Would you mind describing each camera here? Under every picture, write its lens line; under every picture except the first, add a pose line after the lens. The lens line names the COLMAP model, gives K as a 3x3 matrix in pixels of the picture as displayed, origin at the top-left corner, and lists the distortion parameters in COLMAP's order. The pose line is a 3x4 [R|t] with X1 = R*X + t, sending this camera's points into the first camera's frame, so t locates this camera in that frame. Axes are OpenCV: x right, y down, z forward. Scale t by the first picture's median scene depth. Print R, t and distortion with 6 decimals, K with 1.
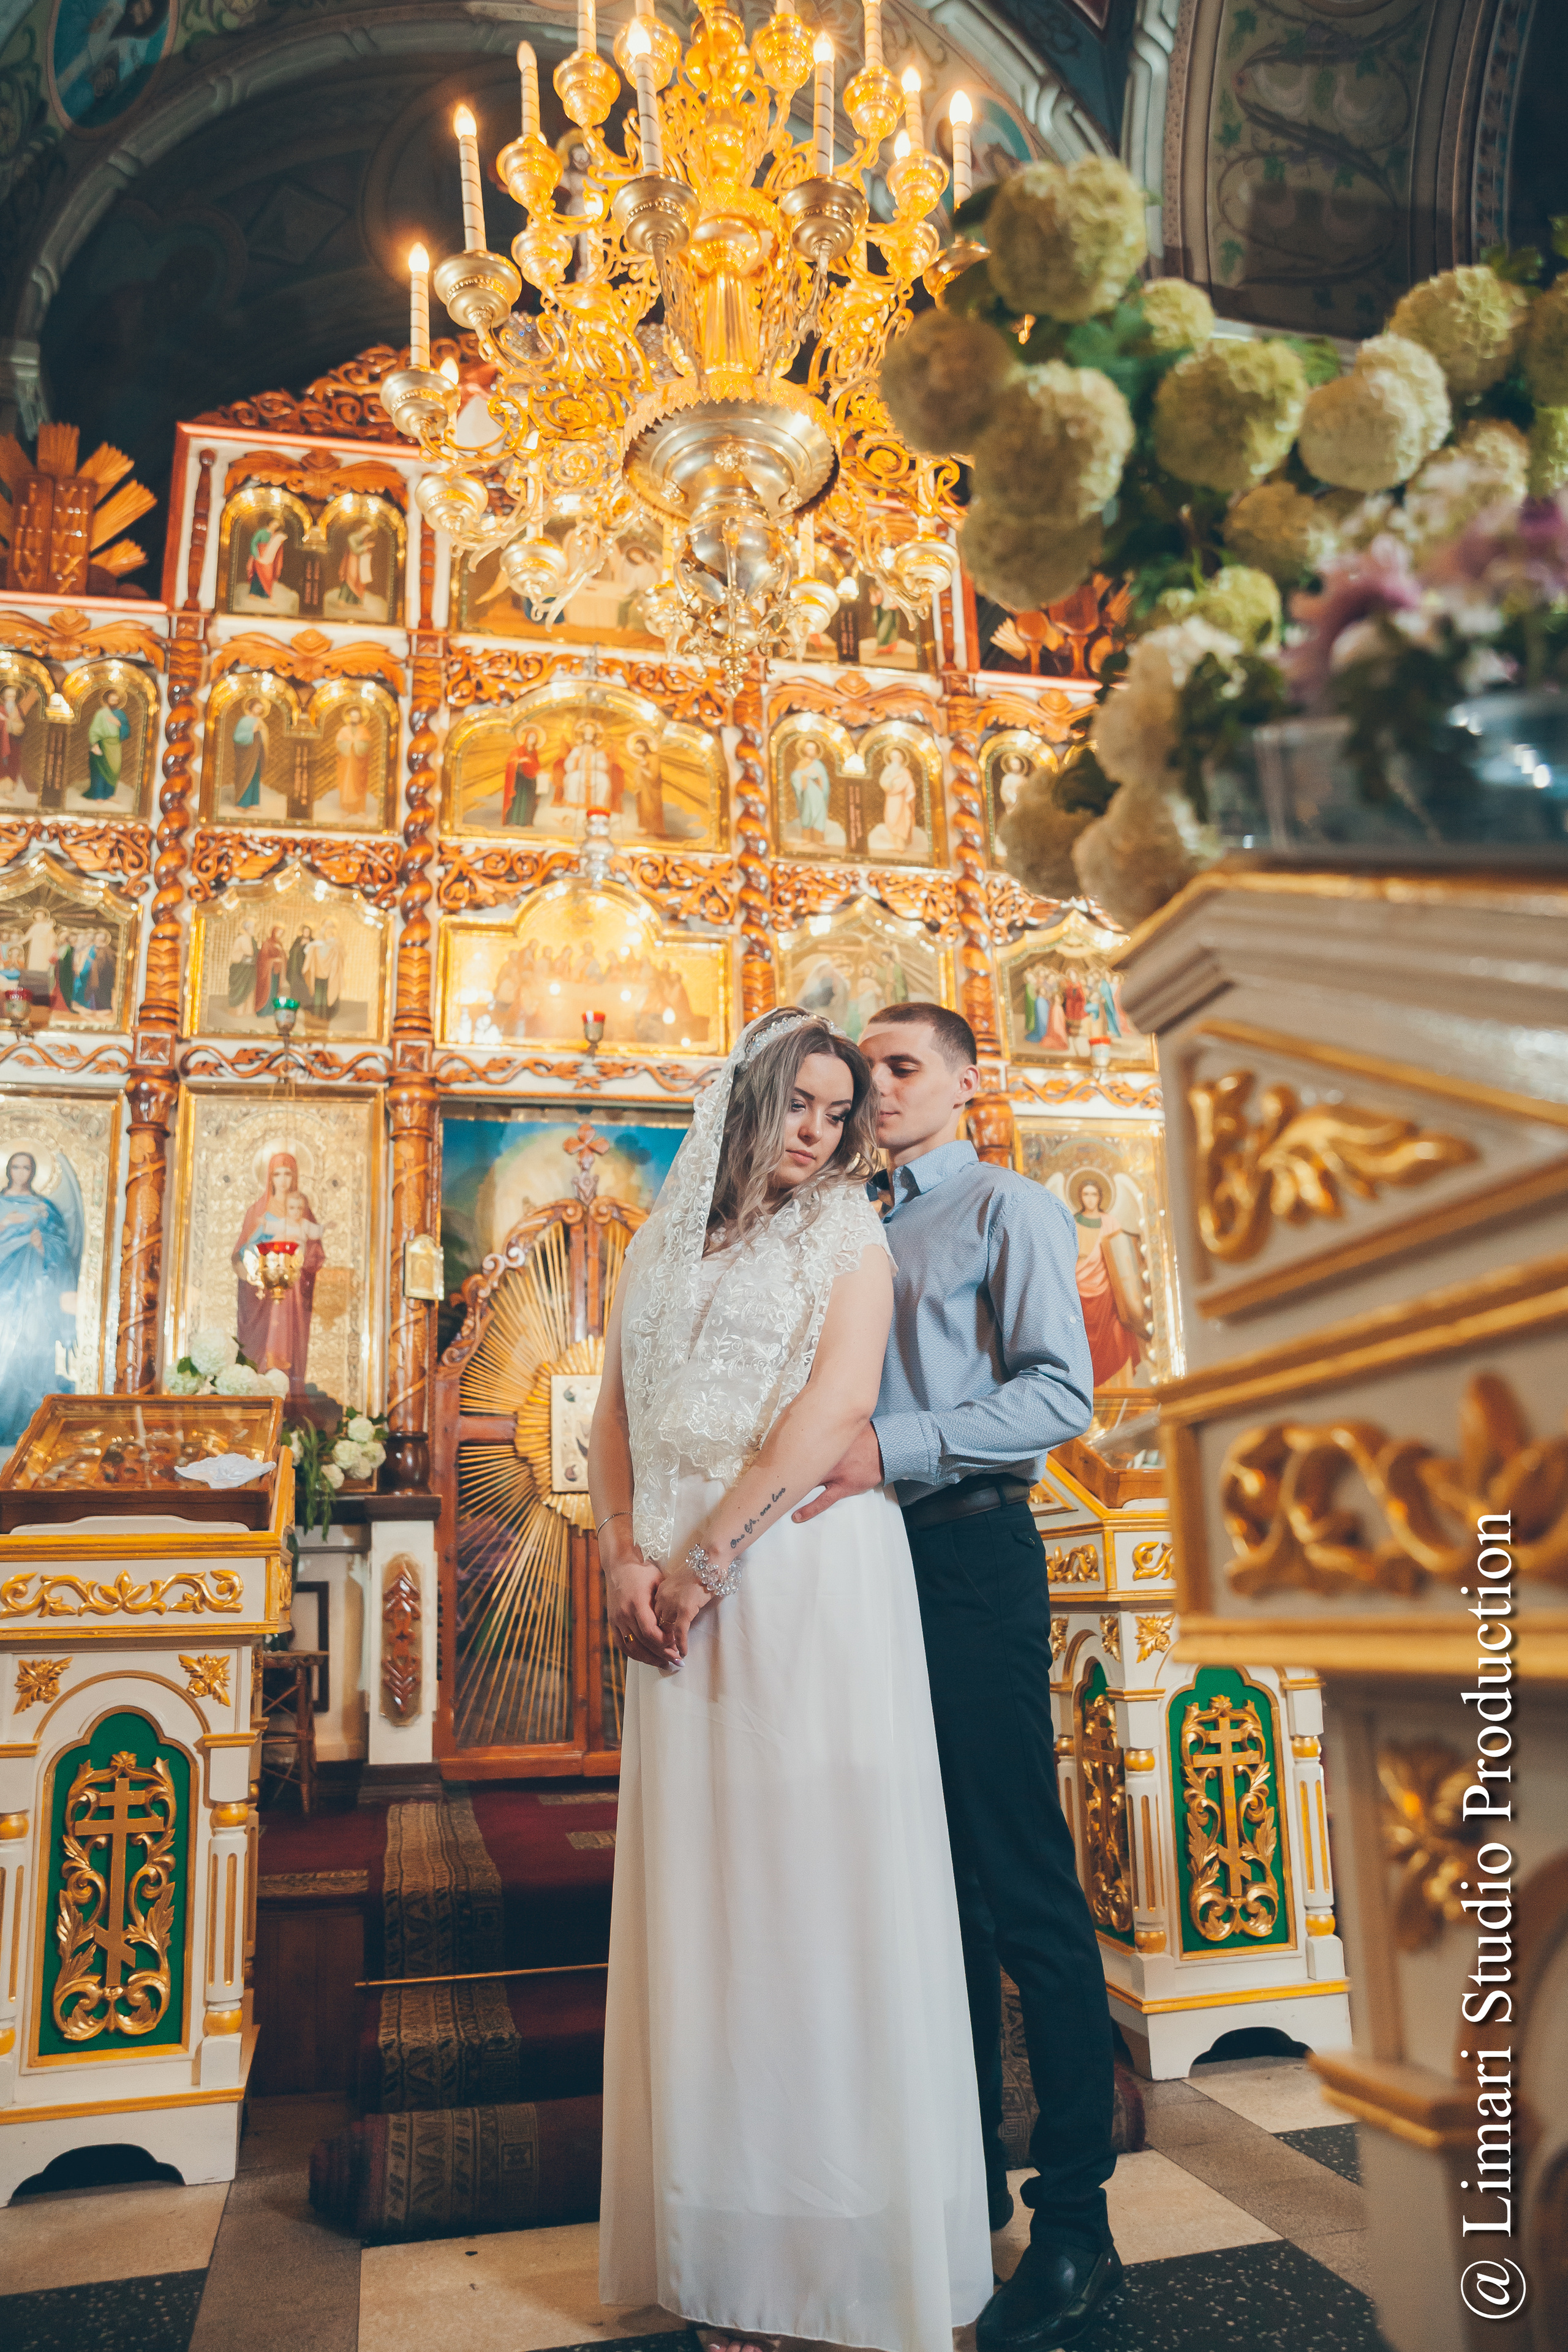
lens RADIAL K [[1651.3, 0, 784.0], [0, 1651.3, 1171.2], [0, 0, 1]] dist [-0.094660, 0.062349]
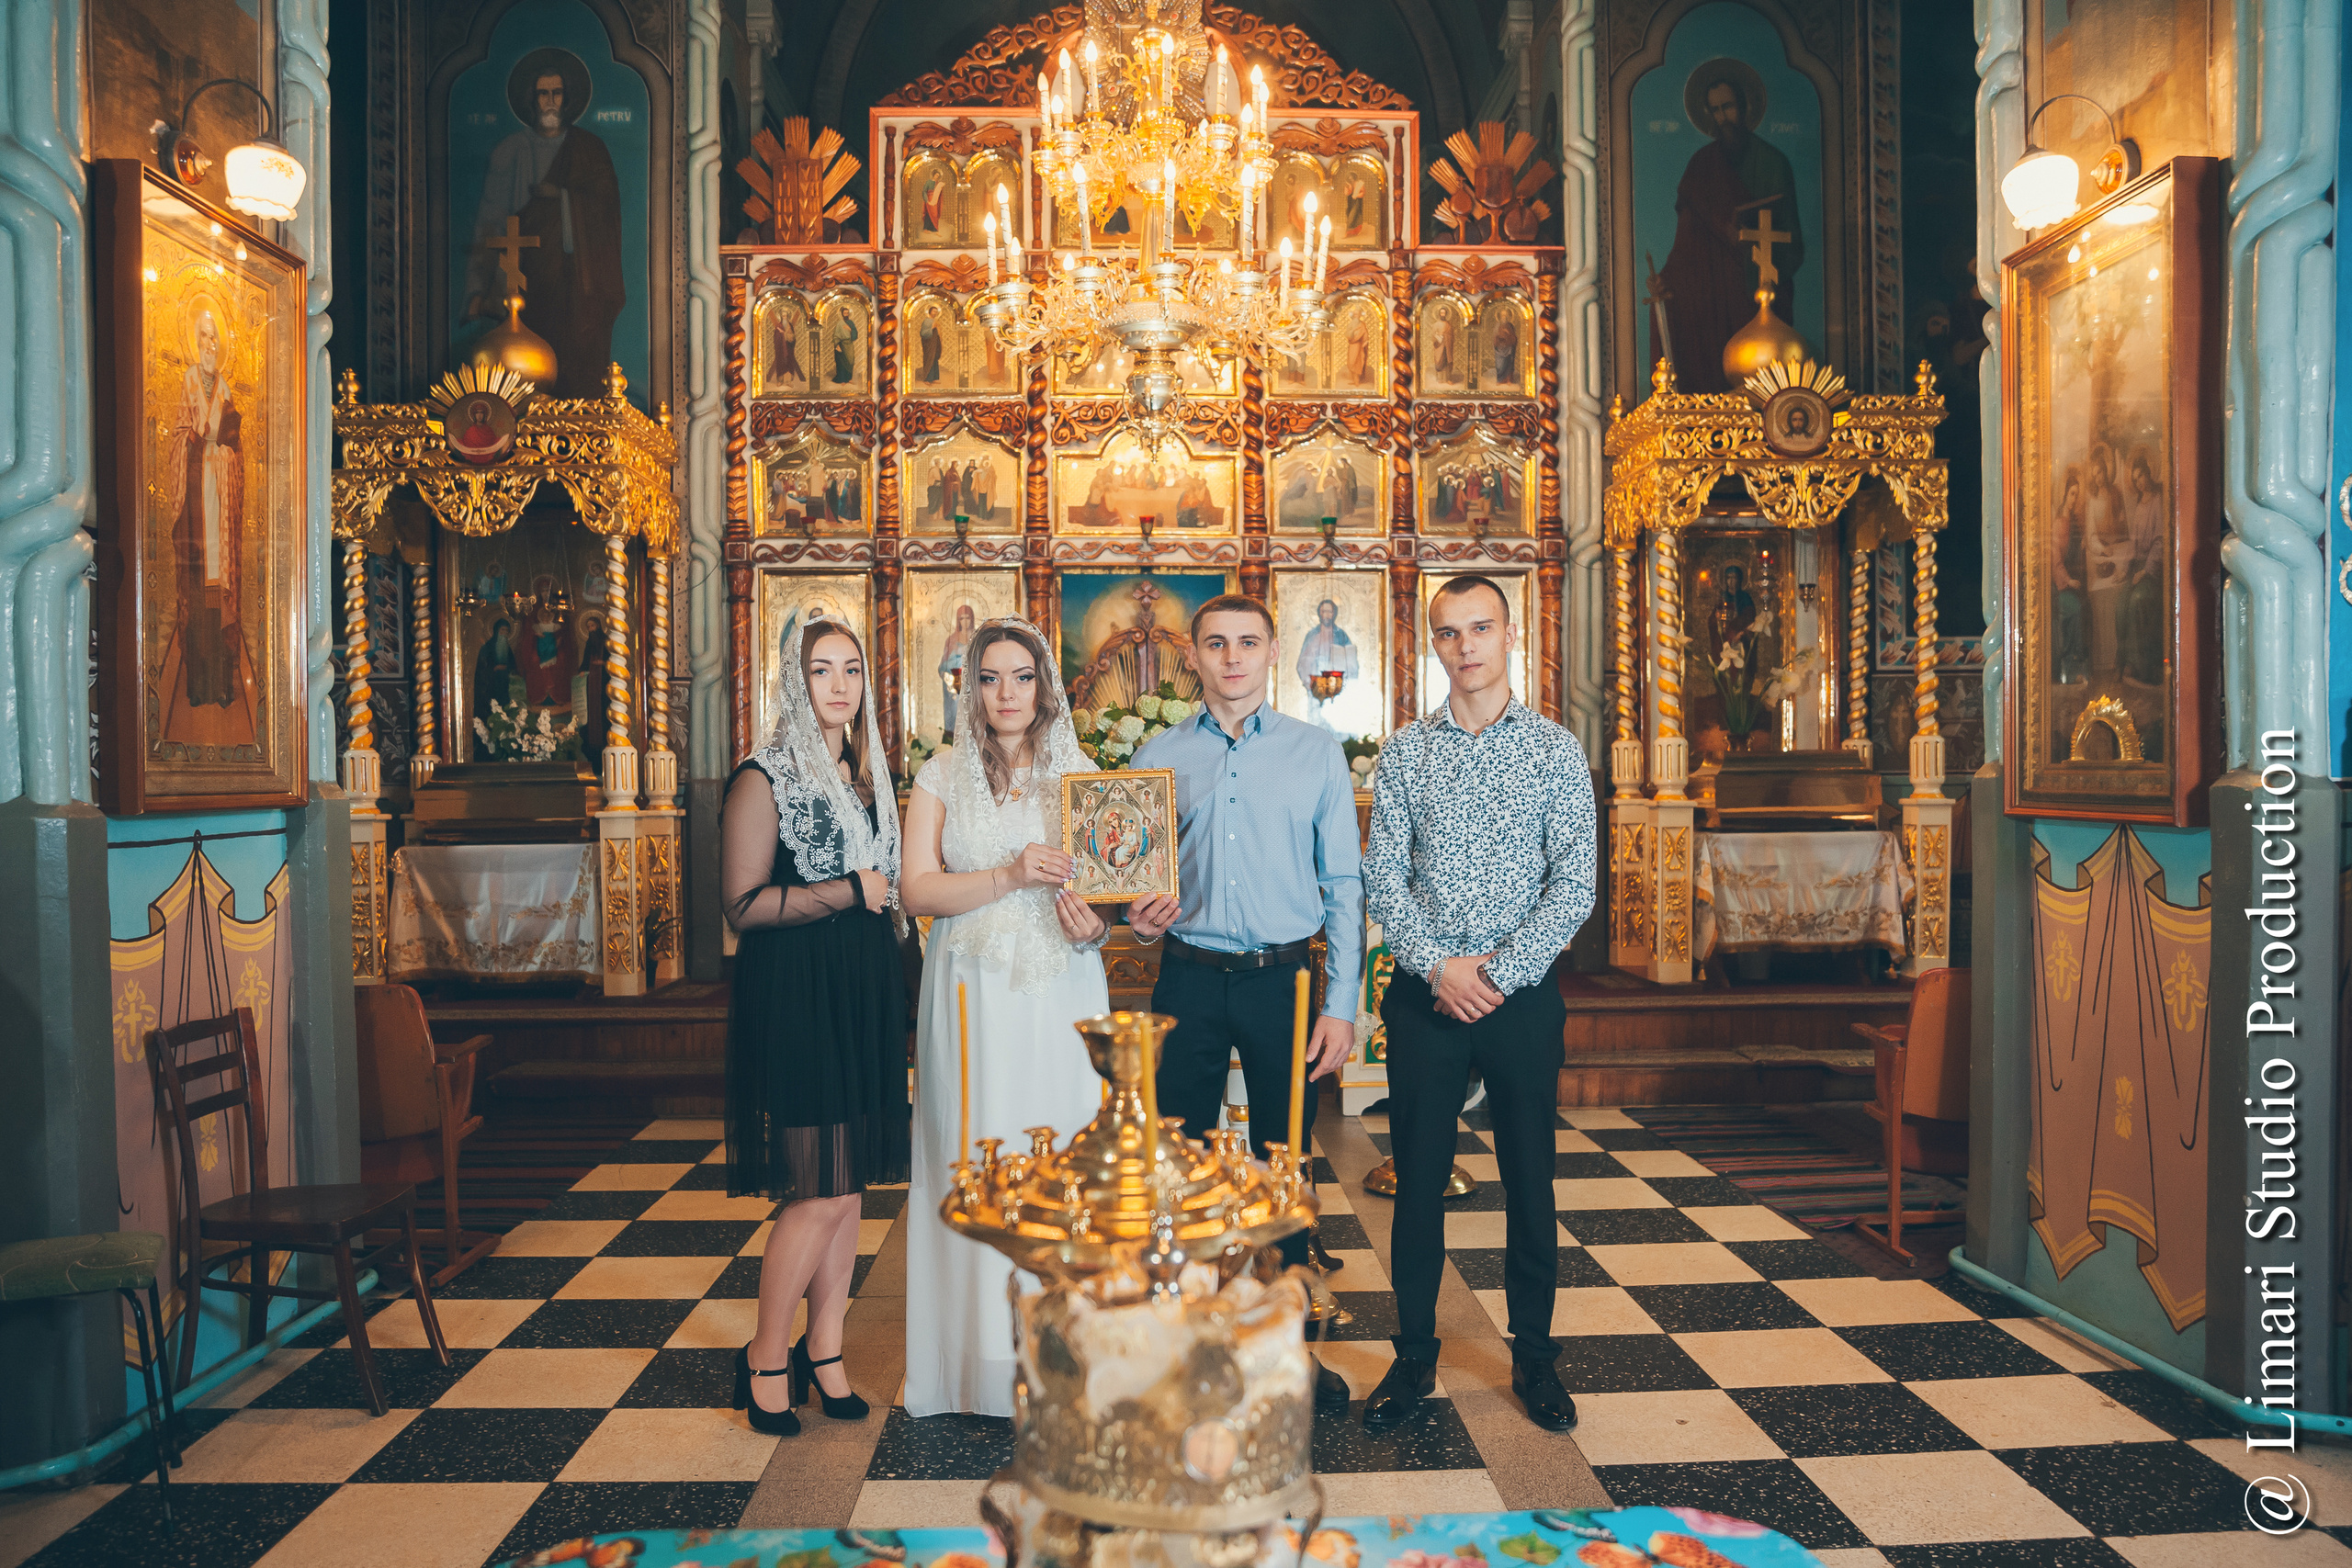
lens RADIAL K [[1763.8, 0, 1178.5], [0, 1763.8, 822.8], [0, 0, 1]] dist [-0.102270, 0.075524]
pose [[0.979586, 0.036013, -0.197774, 0.254742], [0.021835, 0.958941, 0.282765, -0.282347], [0.199837, -0.281311, 0.938578, -0.662244]]
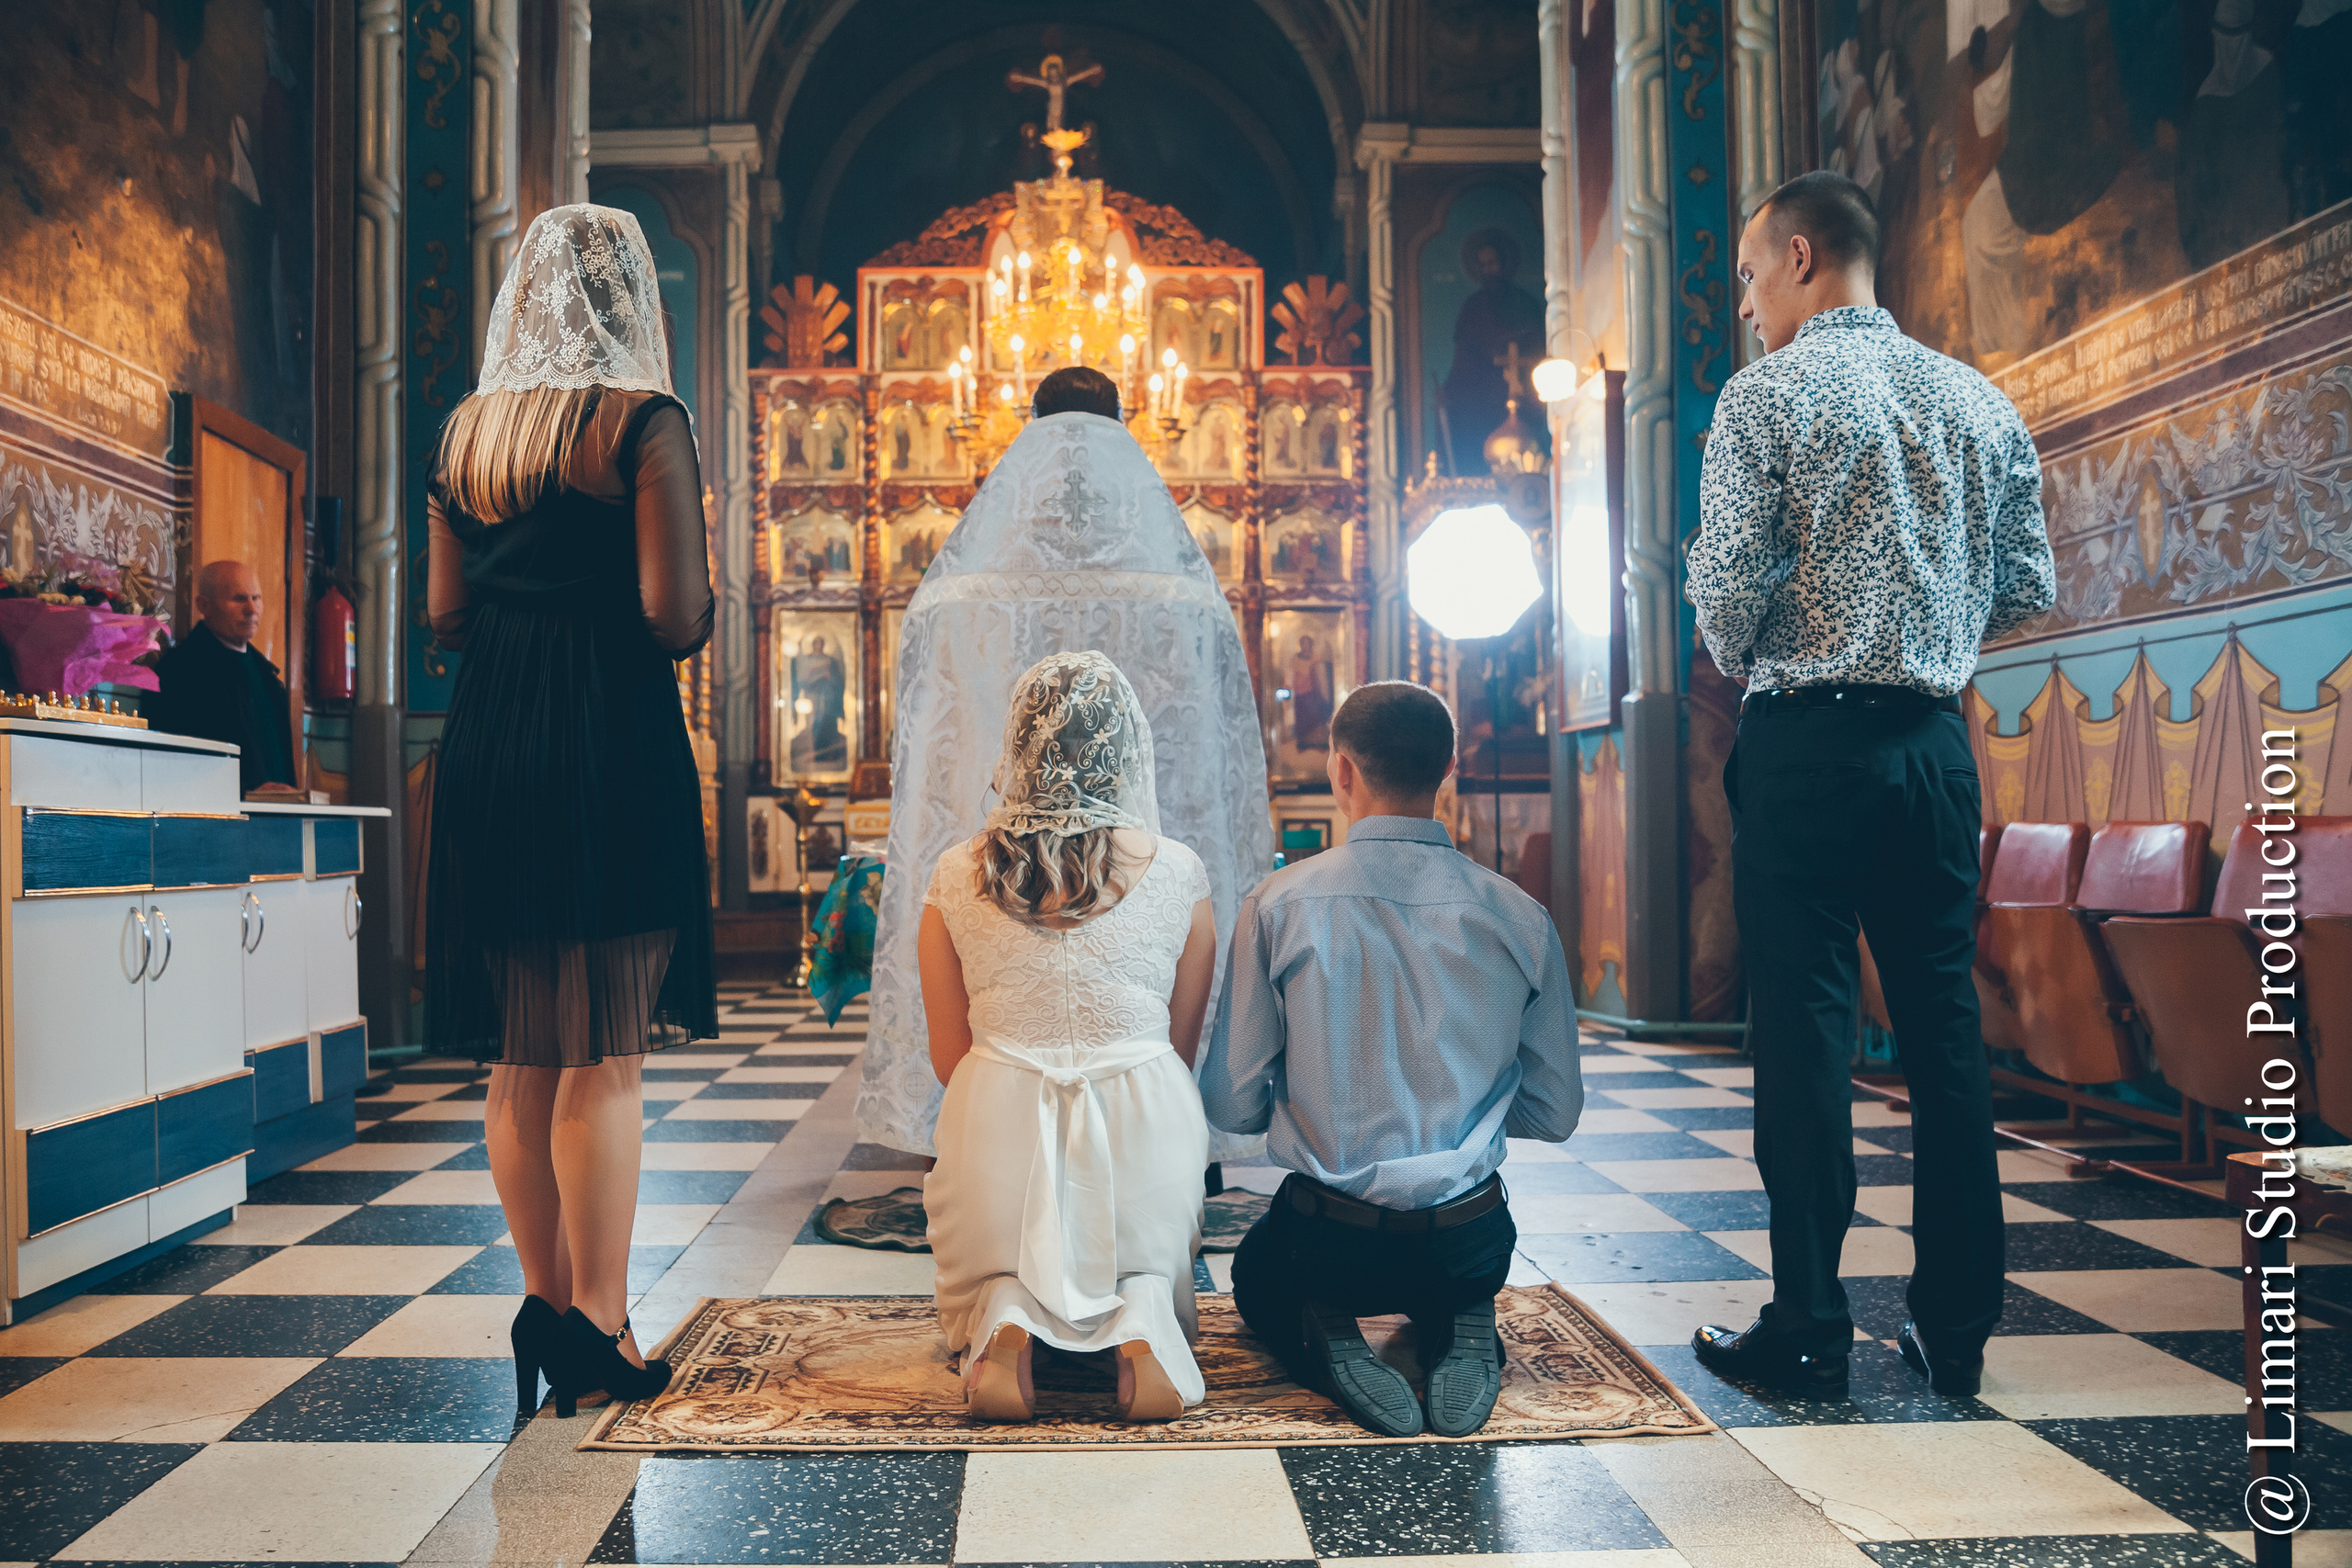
lens RADIAL K [[1813.4, 0, 1083.4], [0, 1813.4, 844.0], [0, 0, 1]] dist [-0.095661, 0.066183]
pose [[0.976144, 0.029766, -0.215073, 0.421799], [0.027135, 0.966068, 0.256860, -0.344190], [0.215421, -0.256569, 0.942214, -1.295110]]
